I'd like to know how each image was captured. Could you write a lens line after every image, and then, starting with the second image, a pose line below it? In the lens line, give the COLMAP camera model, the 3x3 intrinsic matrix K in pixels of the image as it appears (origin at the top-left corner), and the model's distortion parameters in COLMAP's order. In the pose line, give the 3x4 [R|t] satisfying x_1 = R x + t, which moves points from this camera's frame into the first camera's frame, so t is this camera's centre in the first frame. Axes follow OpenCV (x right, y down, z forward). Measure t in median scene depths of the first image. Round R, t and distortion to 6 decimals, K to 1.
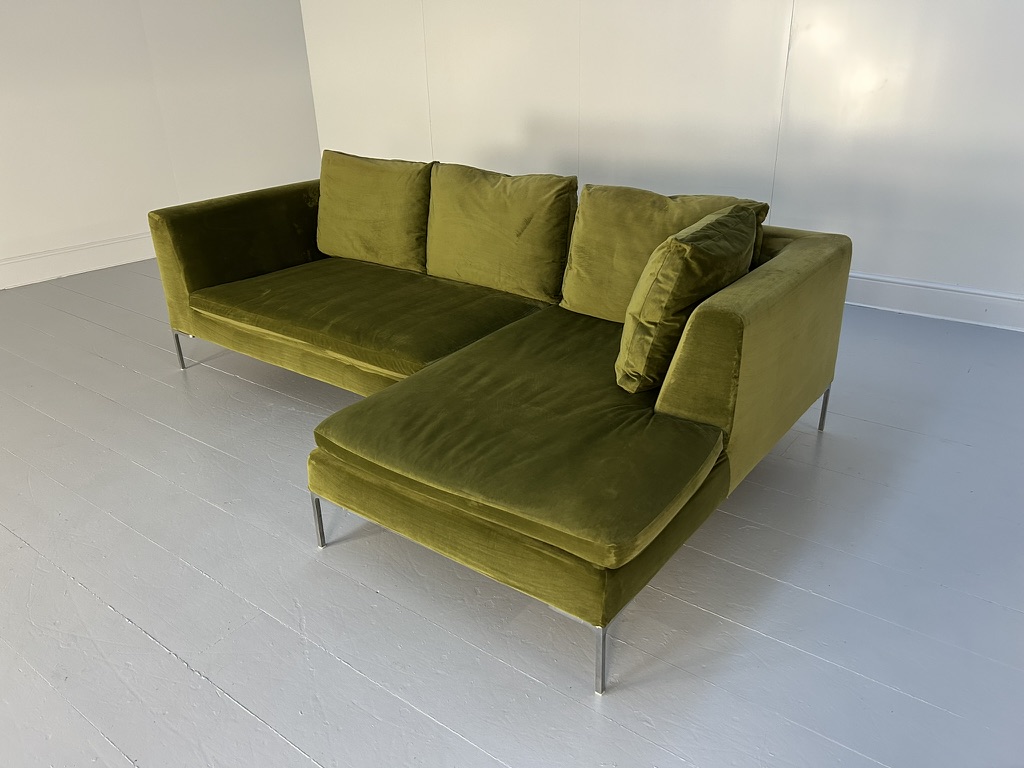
lens RADIAL K [[768.4, 0, 507.7], [0, 768.4, 389.1], [0, 0, 1]] dist [0.099162, -0.120504]
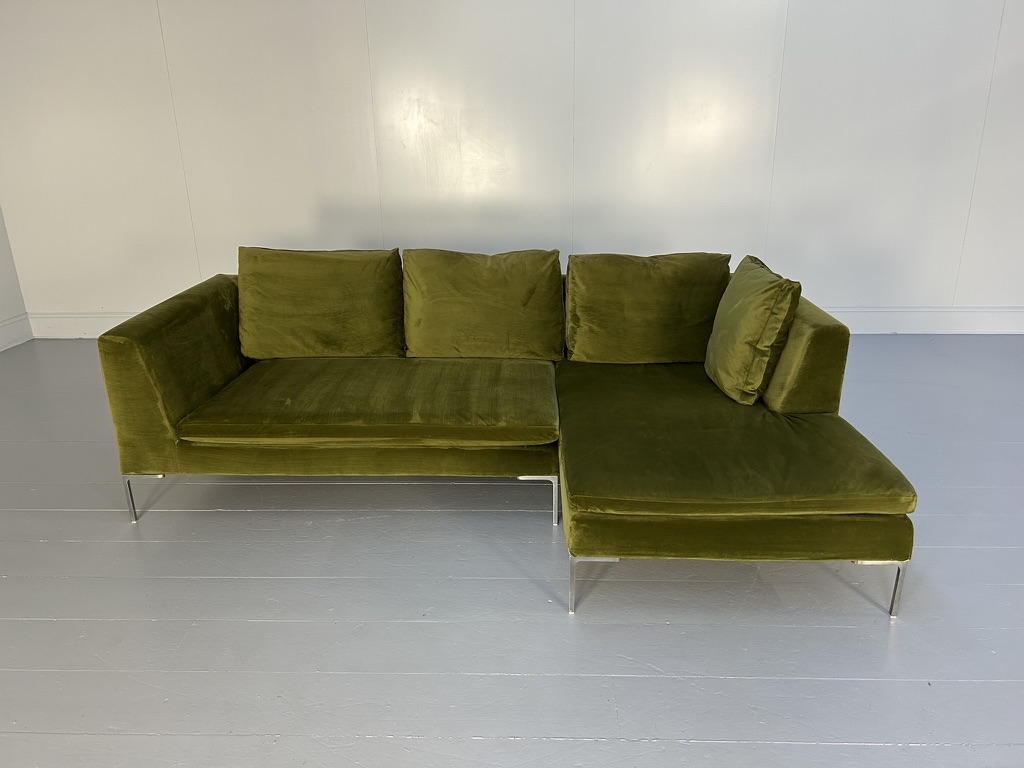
lens RADIAL K [[768.4, 0, 507.7], [0, 768.4, 389.1], [0, 0, 1]] dist [0.099162, -0.120504]
pose [[0.810778, -0.177652, 0.557744, -0.665880], [0.231547, 0.972453, -0.026849, -0.060396], [-0.537610, 0.150912, 0.829579, 0.122420]]
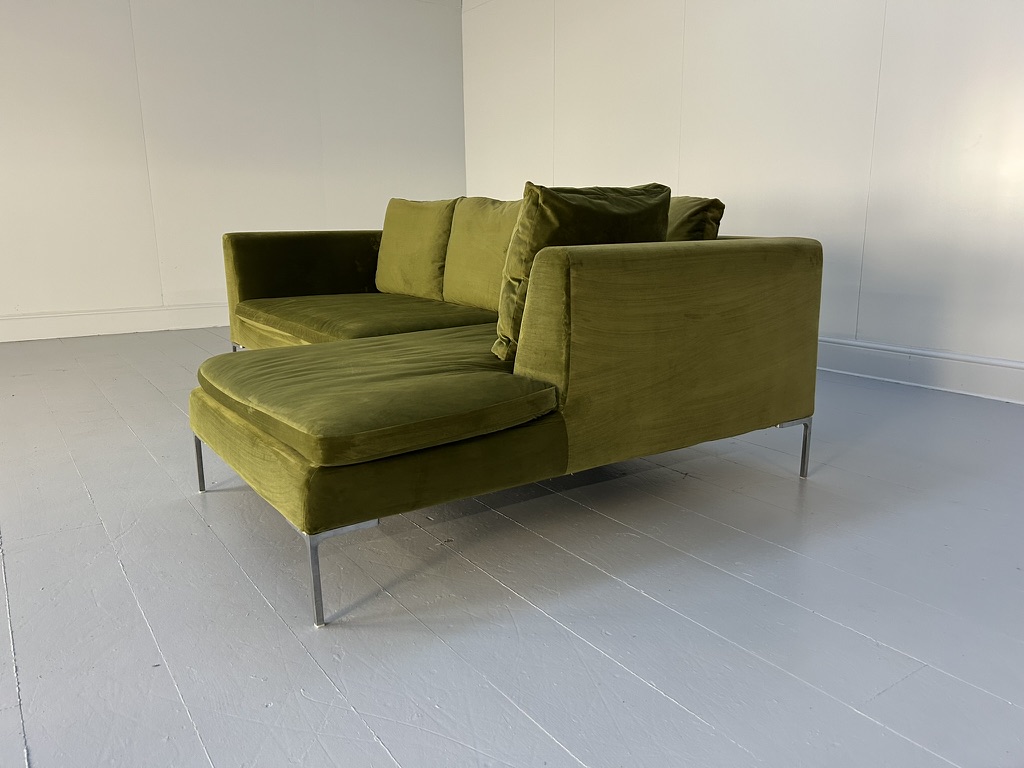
lens RADIAL K [[768.4, 0, 507.7], [0, 768.4, 389.1], [0, 0, 1]] dist [0.099162, -0.120504]
pose [[0.948000, 0.088765, -0.305640, 0.351308], [-0.148496, 0.972747, -0.178078, 0.157105], [0.281503, 0.214204, 0.935346, 0.108715]]
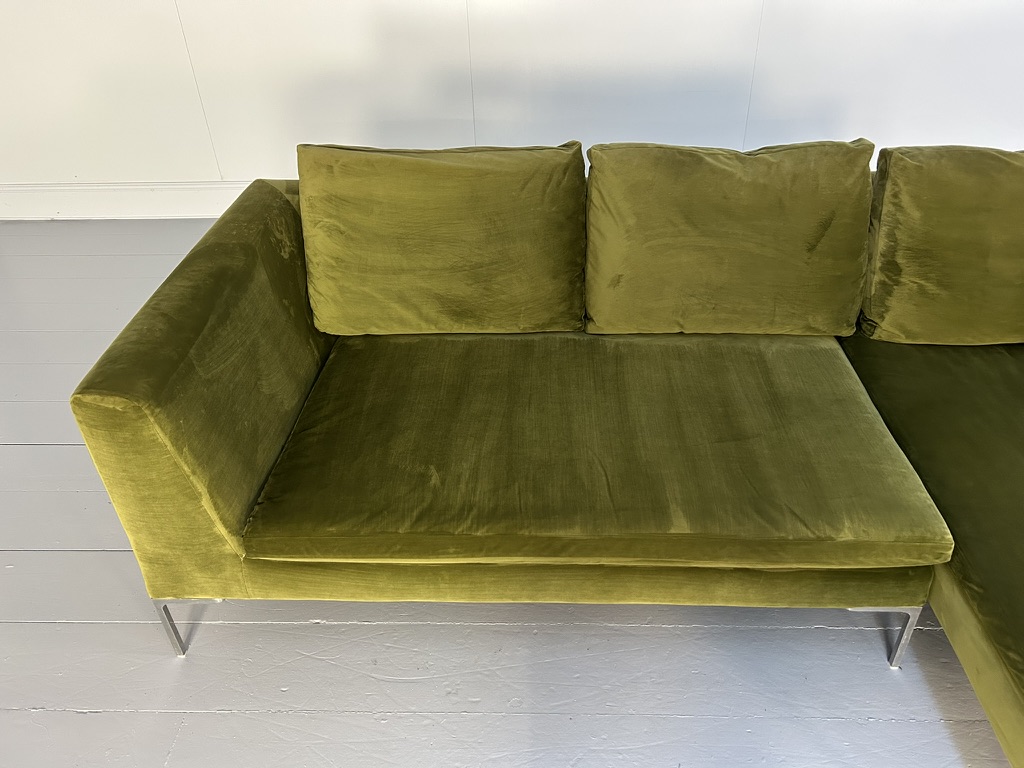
lens RADIAL K [[762.3, 0, 514.2], [0, 762.3, 390.3], [0, 0, 1]] dist [0.089744, -0.120285]
pose [[0.807991, -0.329443, 0.488486, -0.540531], [0.242957, 0.941598, 0.233162, -0.307013], [-0.536771, -0.069711, 0.840843, 0.620314]]
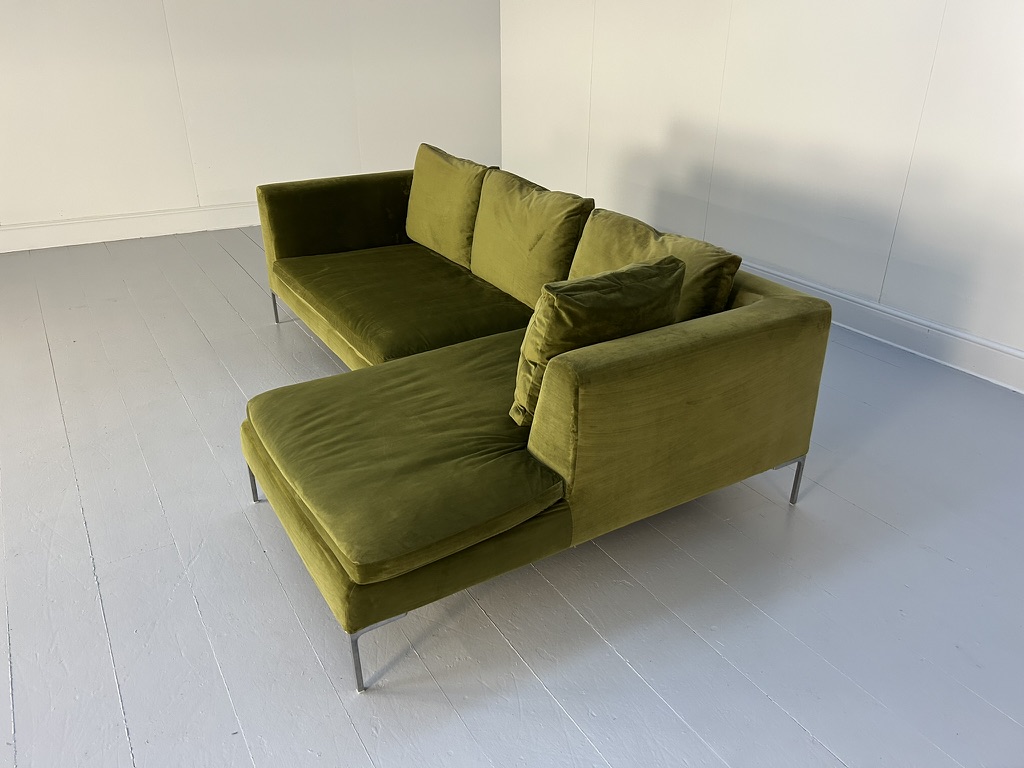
lens RADIAL K [[768.4, 0, 507.7], [0, 768.4, 389.1], [0, 0, 1]] dist [0.099162, -0.120504]
pose [[0.930314, 0.188433, -0.314656, 0.356095], [-0.176448, 0.982066, 0.066426, -0.083580], [0.321529, -0.006277, 0.946879, 0.020518]]
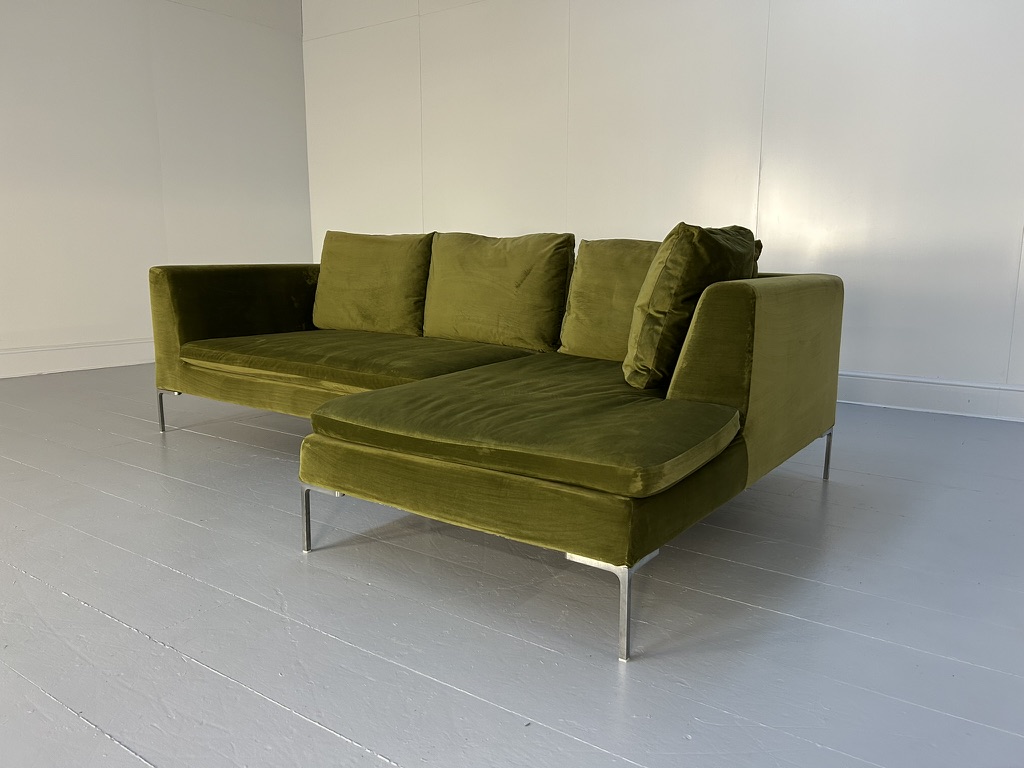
lens RADIAL K [[768.4, 0, 507.7], [0, 768.4, 389.1], [0, 0, 1]] dist [0.099162, -0.120504]
pose [[0.998992, 0.027866, 0.035195, -0.032648], [-0.018244, 0.968367, -0.248861, 0.194455], [-0.041017, 0.247968, 0.967900, 0.046954]]
